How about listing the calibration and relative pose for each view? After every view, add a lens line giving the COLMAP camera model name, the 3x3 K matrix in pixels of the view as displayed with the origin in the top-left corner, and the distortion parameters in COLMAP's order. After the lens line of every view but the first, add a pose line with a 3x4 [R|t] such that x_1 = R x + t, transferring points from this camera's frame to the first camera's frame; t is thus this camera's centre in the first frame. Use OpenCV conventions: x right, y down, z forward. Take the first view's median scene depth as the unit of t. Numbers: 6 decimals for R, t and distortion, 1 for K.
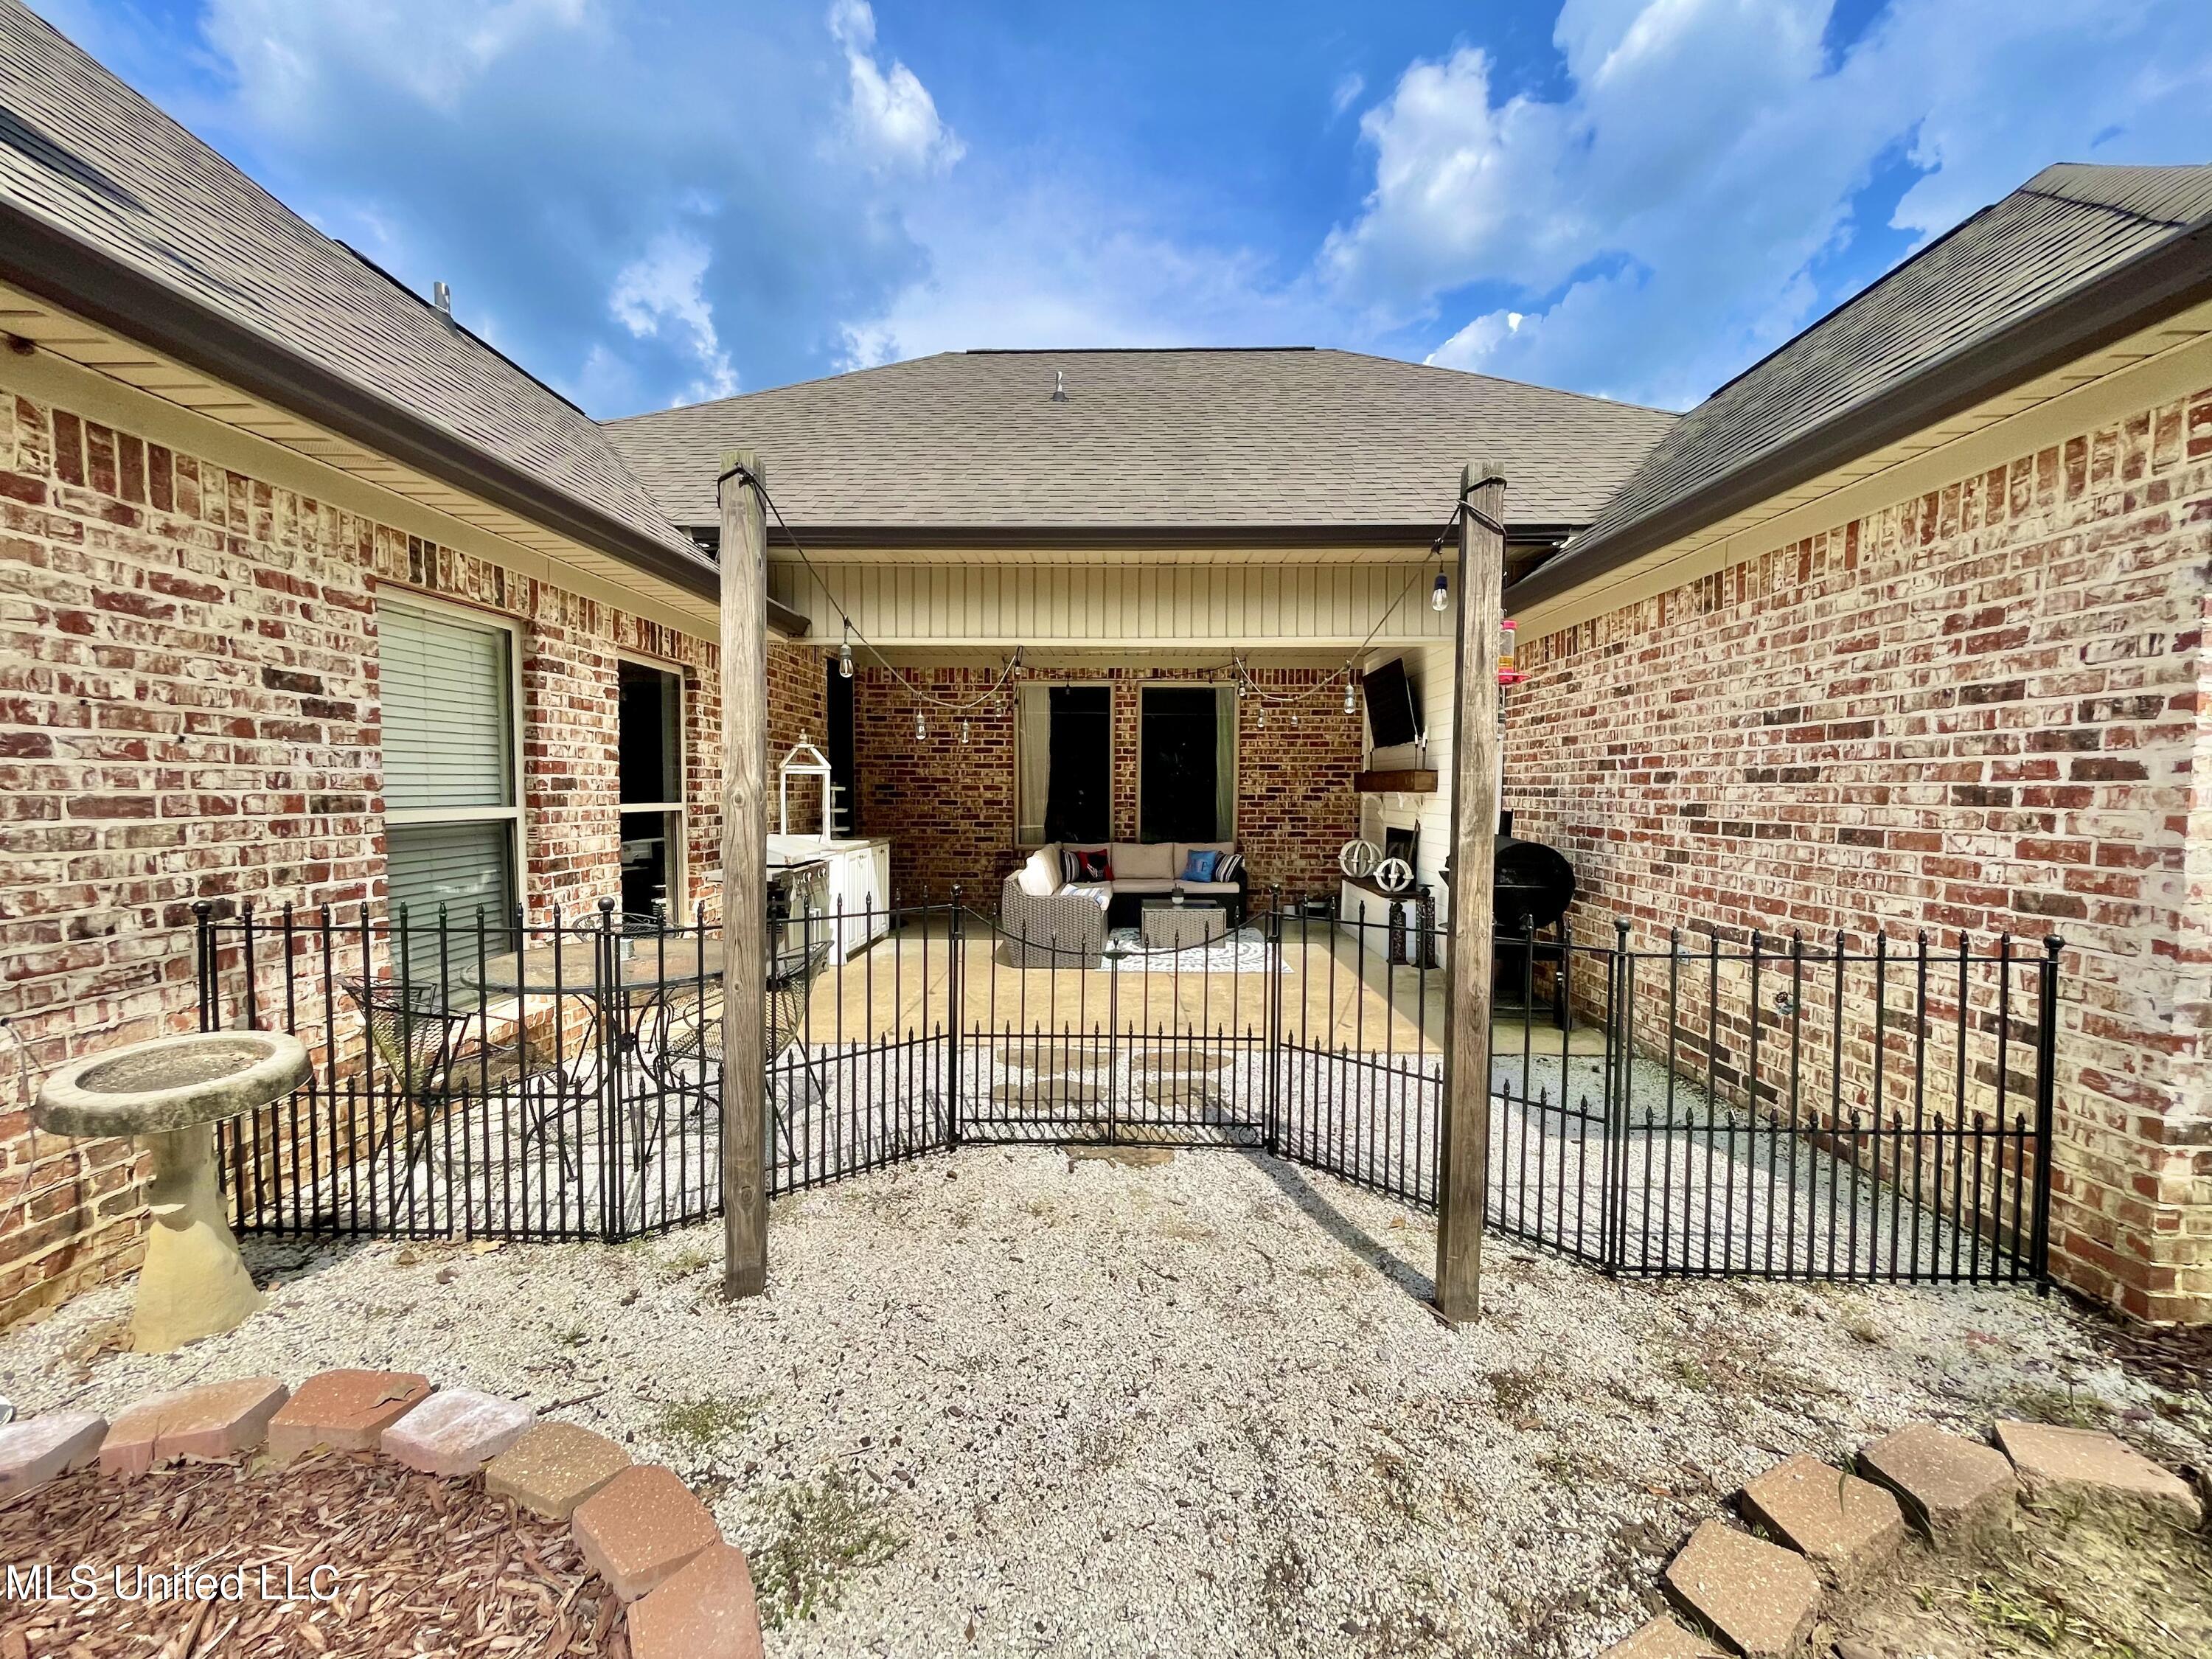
lens RADIAL K [[910.7, 0, 1106.0], [0, 910.7, 829.5], [0, 0, 1]] dist [-0.007951, 0.000435]
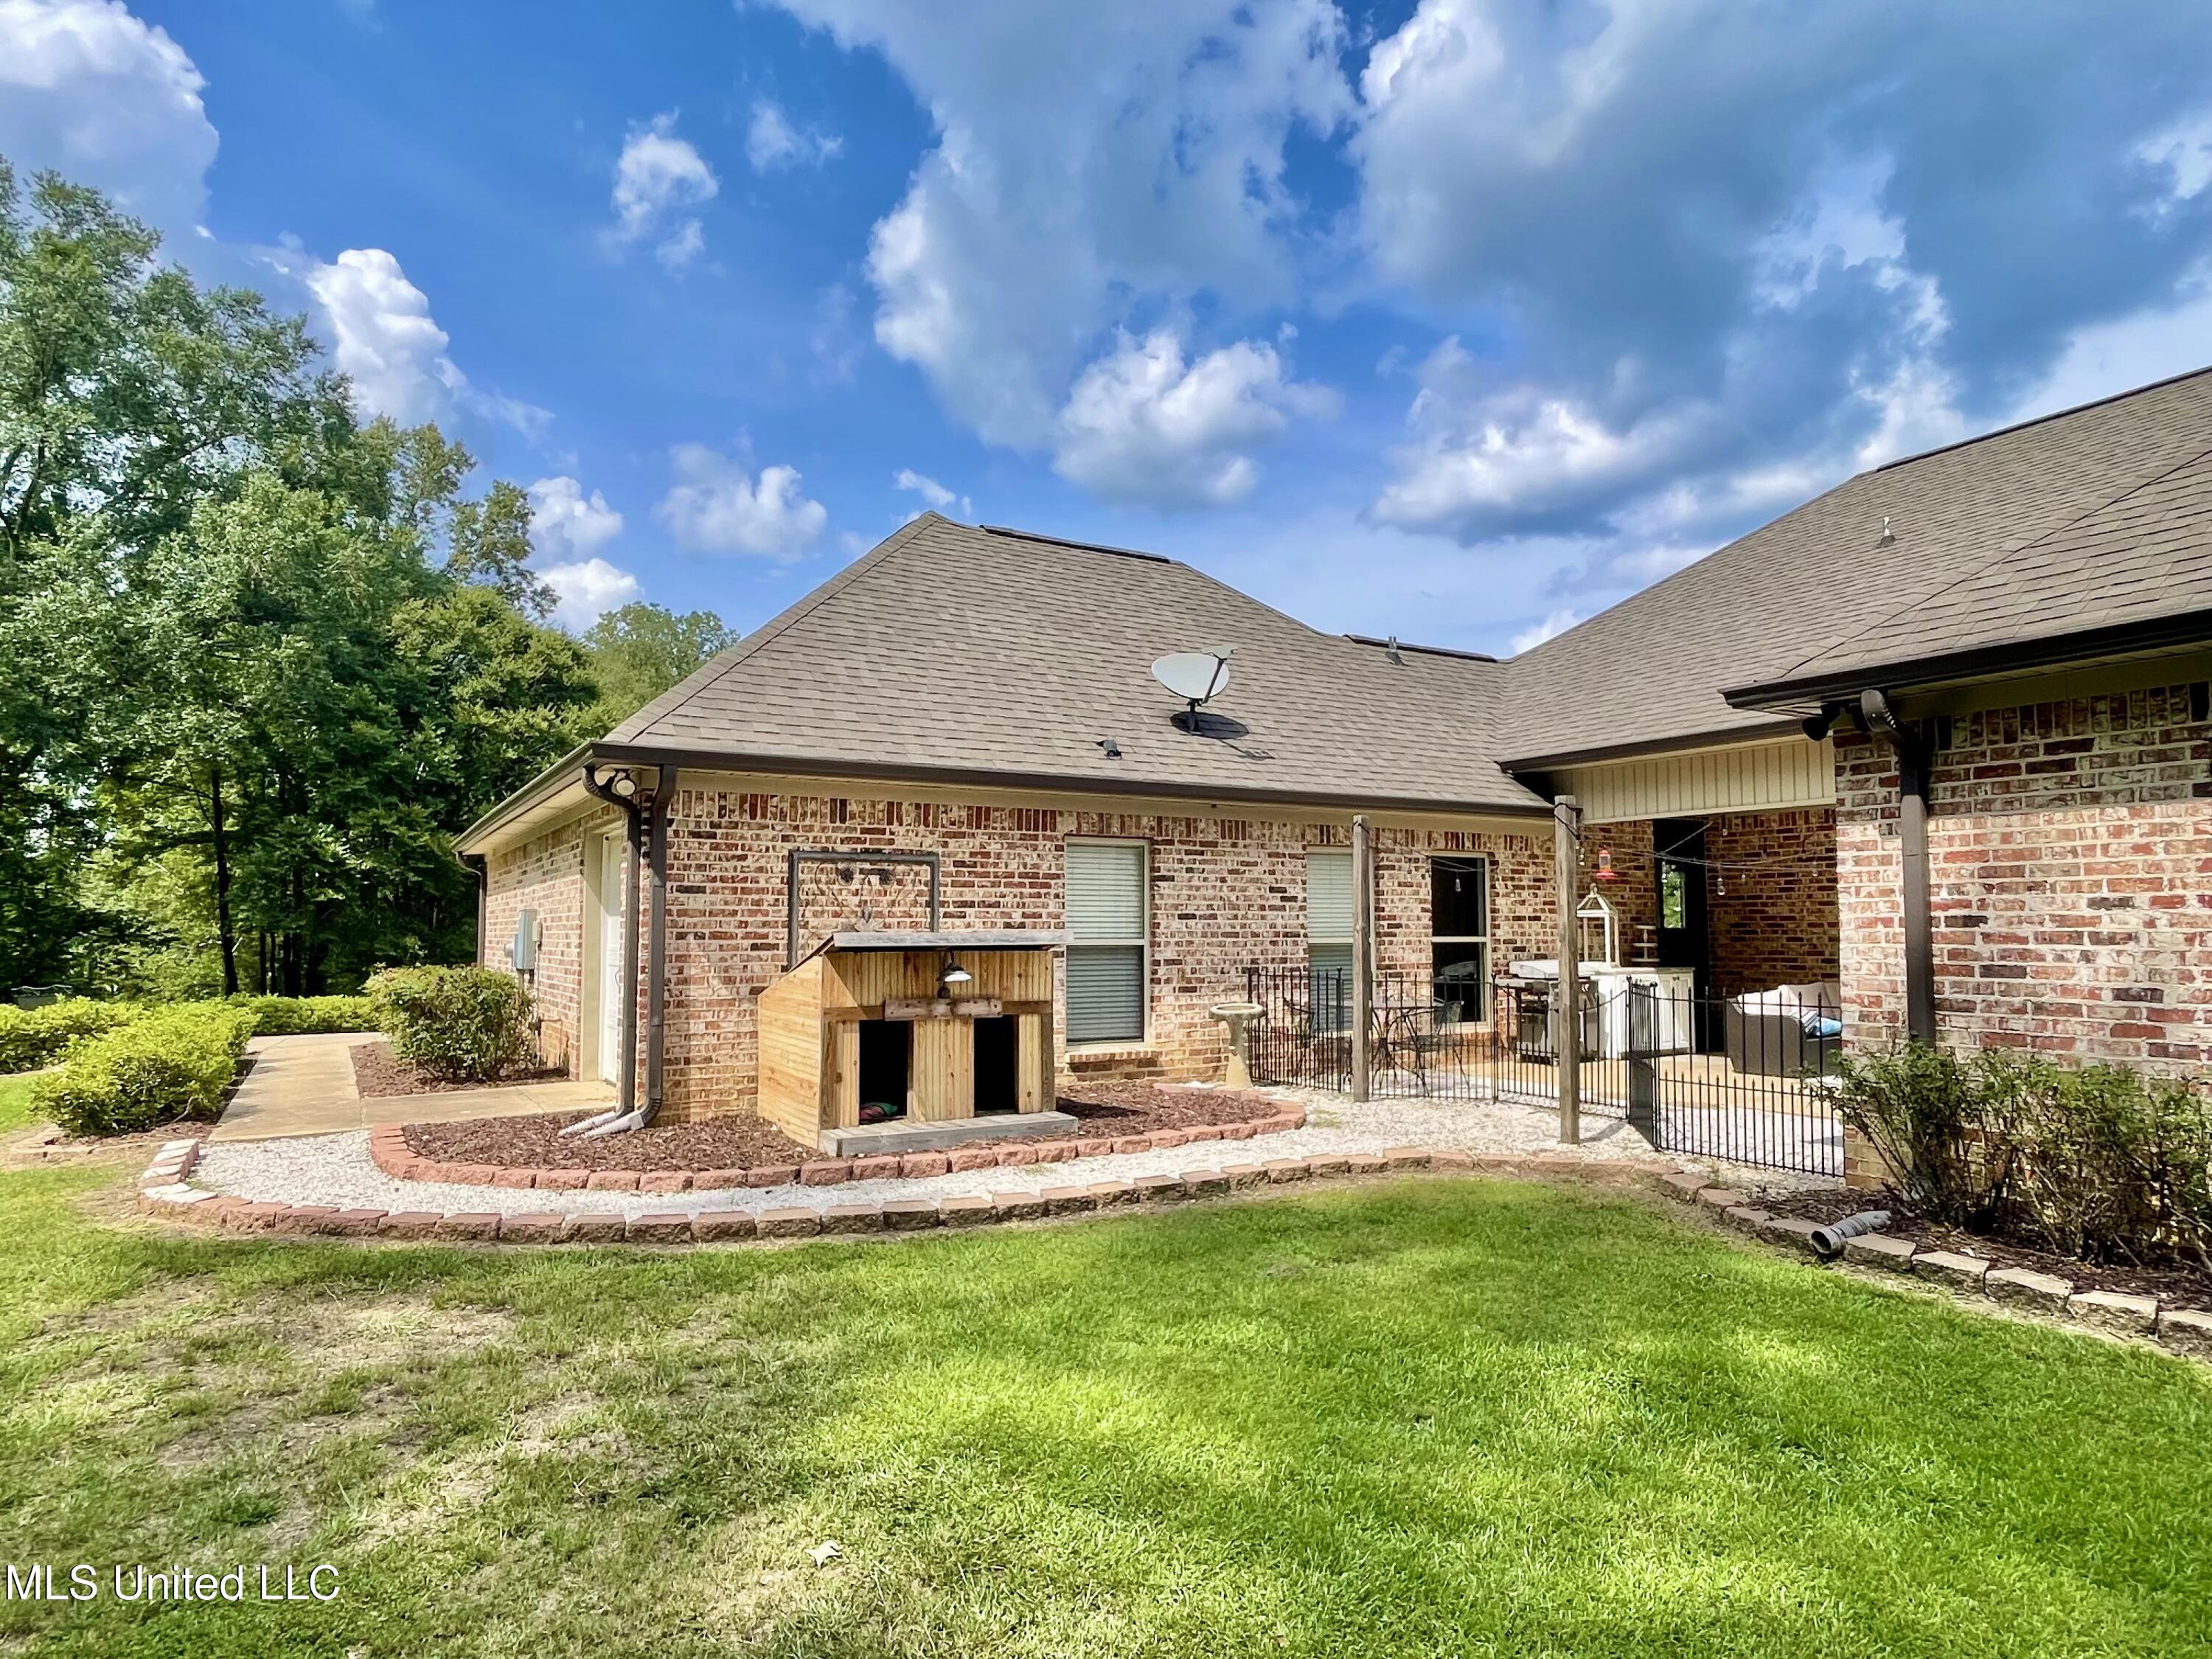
lens RADIAL K [[1300.4, 0, 1100.7], [0, 1300.4, 843.1], [0, 0, 1]] dist [-0.003254, -0.000683]
pose [[0.557094, -0.053617, -0.828716, 1.735721], [-0.035619, 0.995453, -0.088348, 0.053112], [0.829685, 0.078736, 0.552651, -1.368153]]
